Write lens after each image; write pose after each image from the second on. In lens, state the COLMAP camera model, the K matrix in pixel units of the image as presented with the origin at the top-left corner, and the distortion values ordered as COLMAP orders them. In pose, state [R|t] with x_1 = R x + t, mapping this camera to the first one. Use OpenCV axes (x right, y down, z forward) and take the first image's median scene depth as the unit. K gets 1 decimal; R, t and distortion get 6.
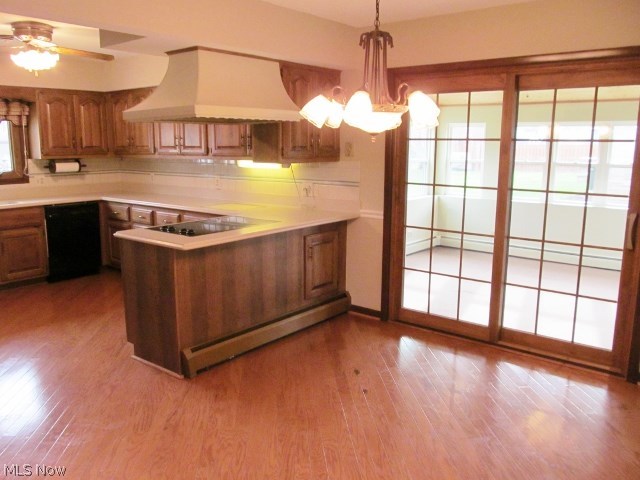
lens RADIAL K [[535.4, 0, 306.1], [0, 535.4, 235.6], [0, 0, 1]] dist [-0.044446, 0.018520]
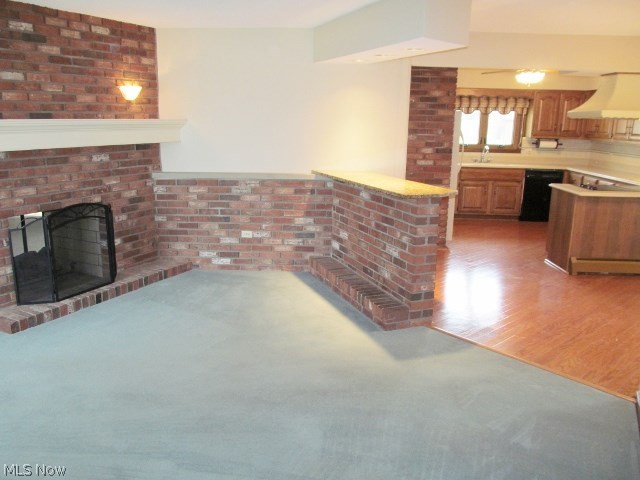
lens RADIAL K [[535.4, 0, 315.5], [0, 535.4, 239.6], [0, 0, 1]] dist [-0.044446, 0.018520]
pose [[0.623133, 0.190532, -0.758553, 0.314717], [-0.155693, 0.980681, 0.118427, 0.054333], [0.766462, 0.044306, 0.640759, -0.411244]]
